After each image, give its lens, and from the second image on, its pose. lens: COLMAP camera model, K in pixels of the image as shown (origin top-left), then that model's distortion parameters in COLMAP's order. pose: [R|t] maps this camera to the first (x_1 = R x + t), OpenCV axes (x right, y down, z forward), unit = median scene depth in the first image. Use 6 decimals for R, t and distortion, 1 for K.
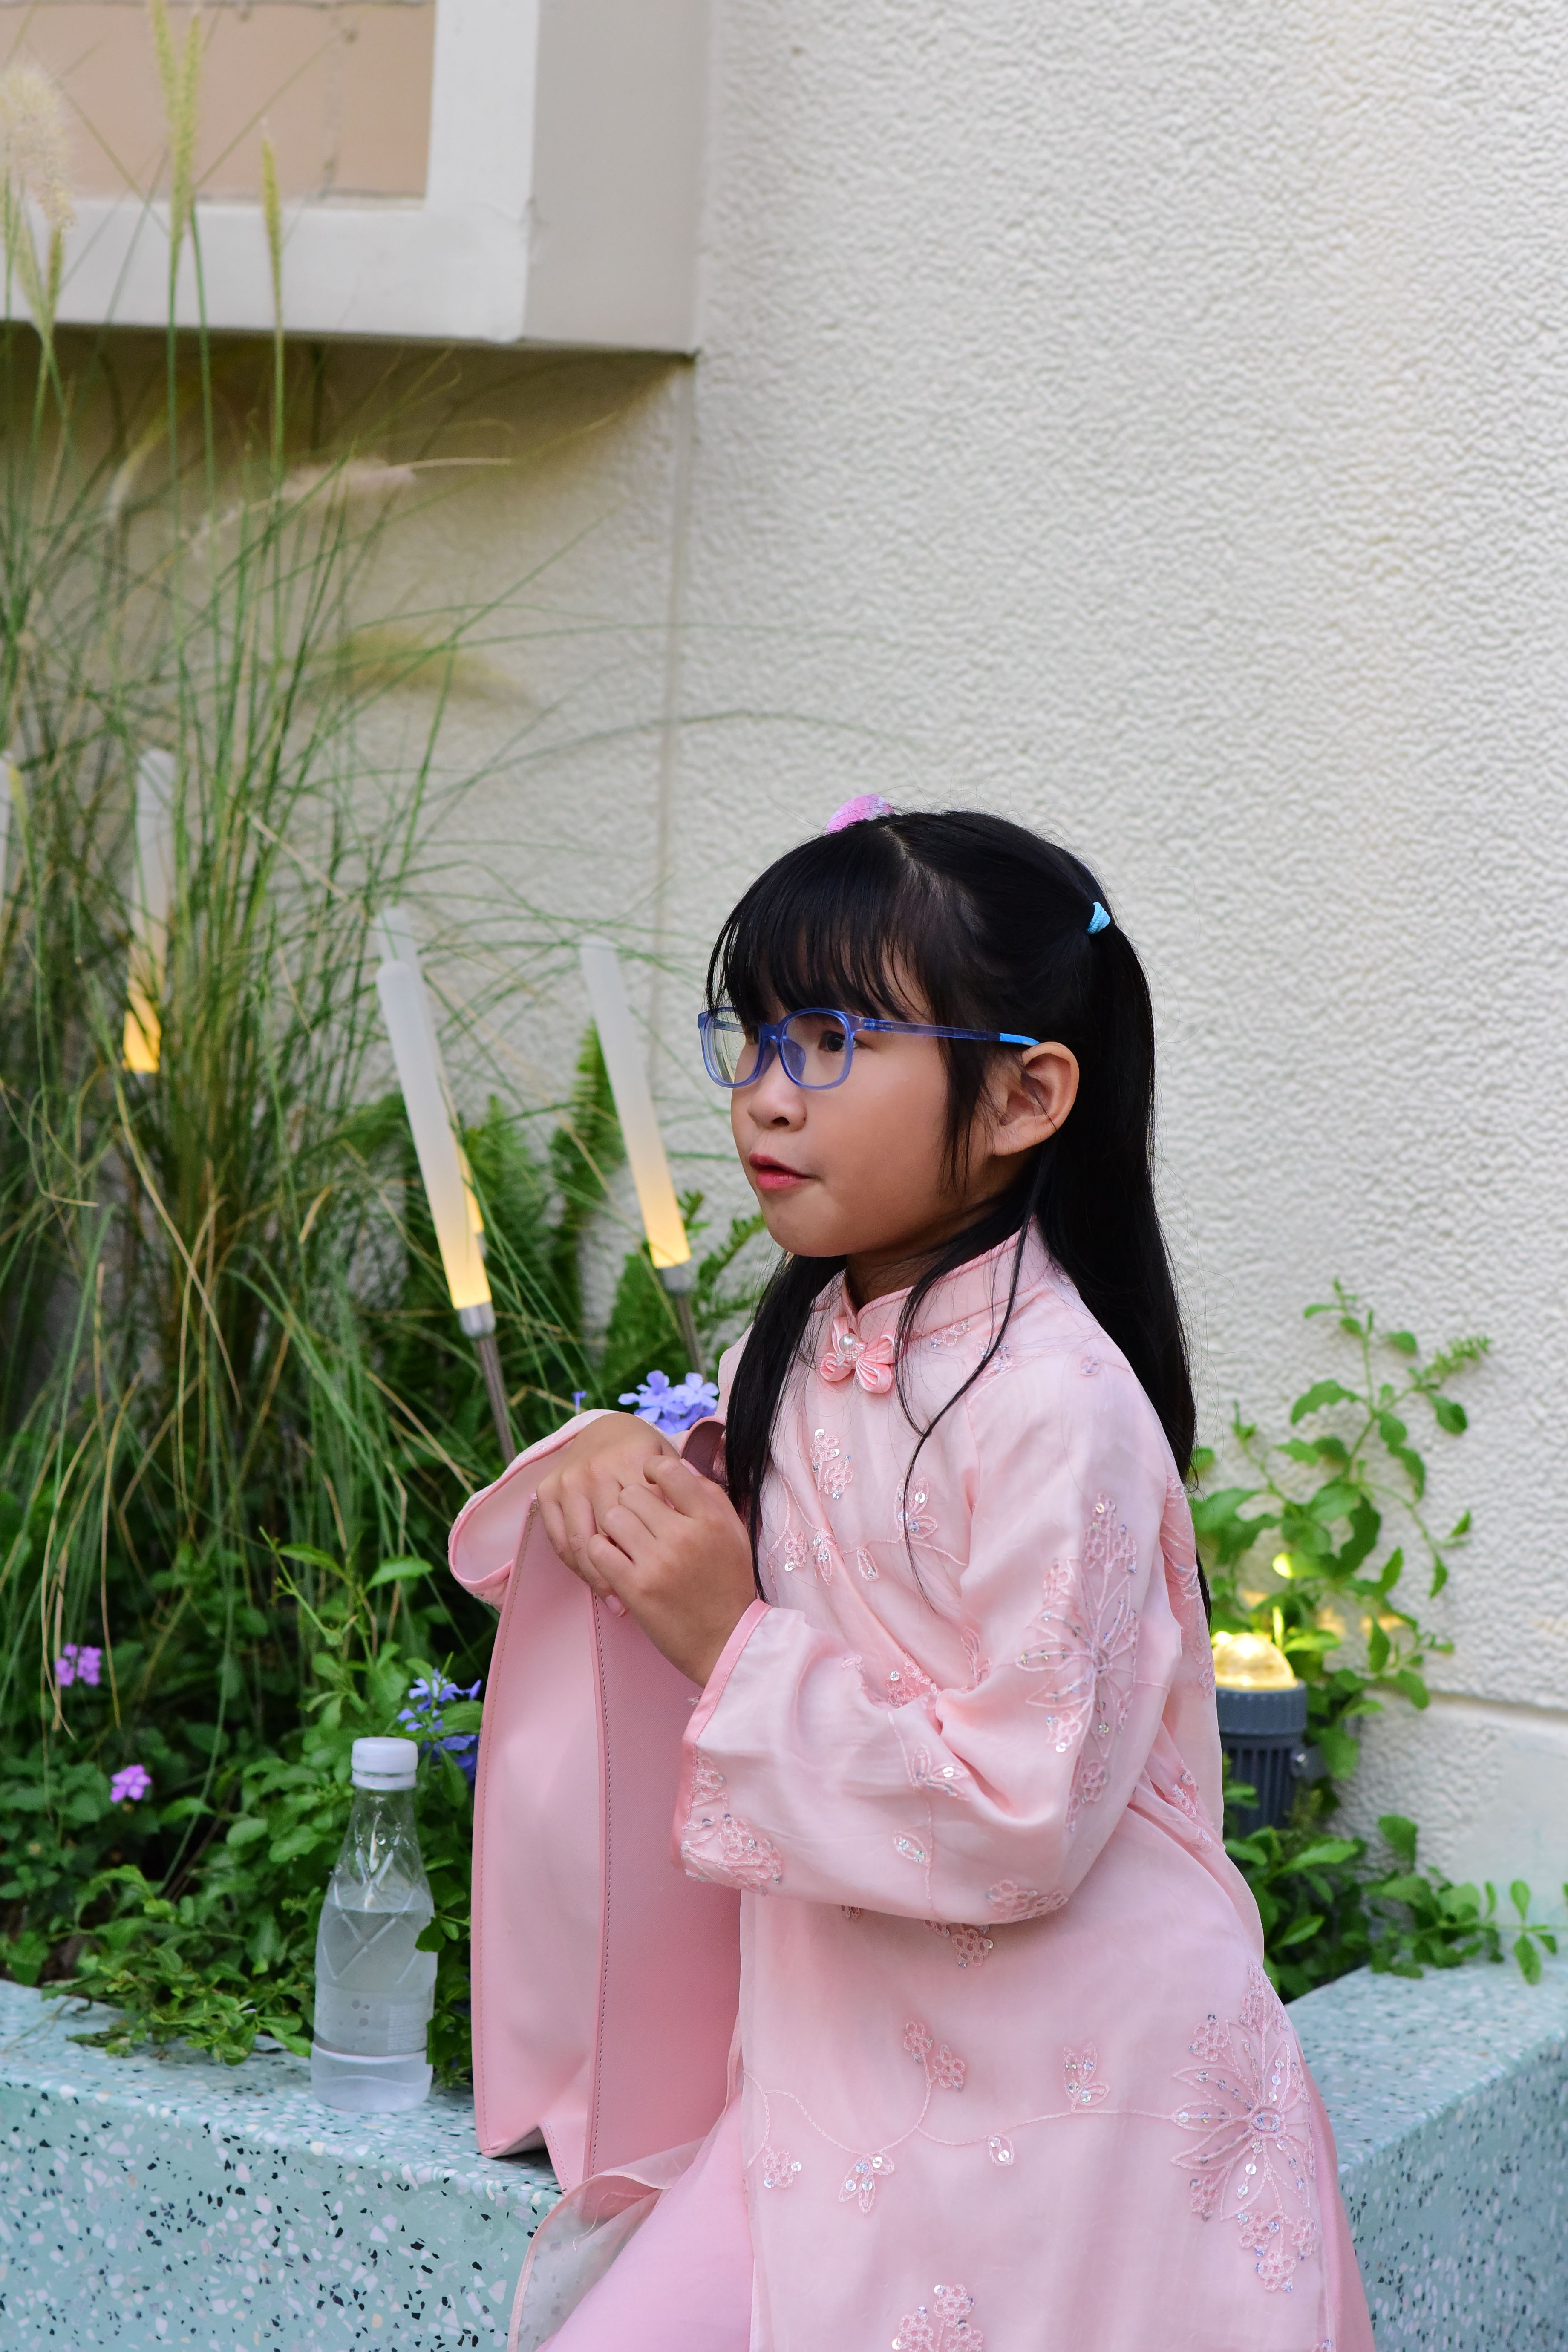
lens RADIAL K [[5899.2, 0, 784.0], [0, 5899.2, 1176.0], [0, 0, 1]] dist [0.021267, 0.516606]
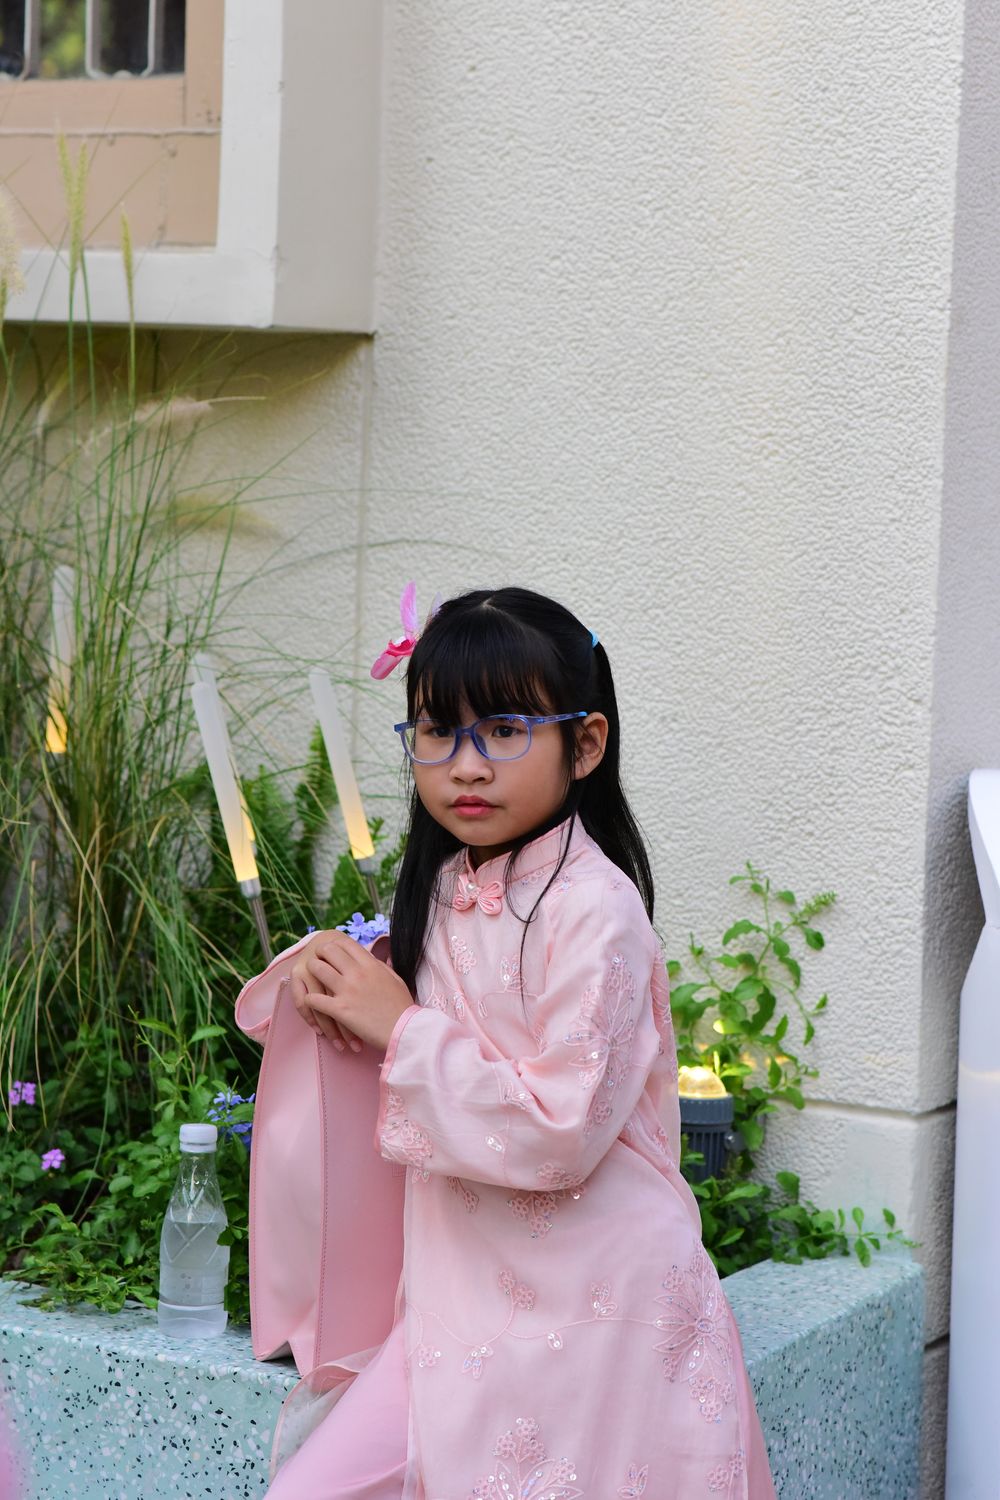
lens RADIAL K [[3953.0, 0, 500.0], [0, 3953.0, 750.0], [0, 0, 1]] dist [0.026389, 0.658526]
pose [[0.999929, -0.011534, 0.002917, 0.017888], [0.011634, 0.999250, -0.036944, 0.026846], [-0.002489, 0.036976, 0.999313, -0.159967]]
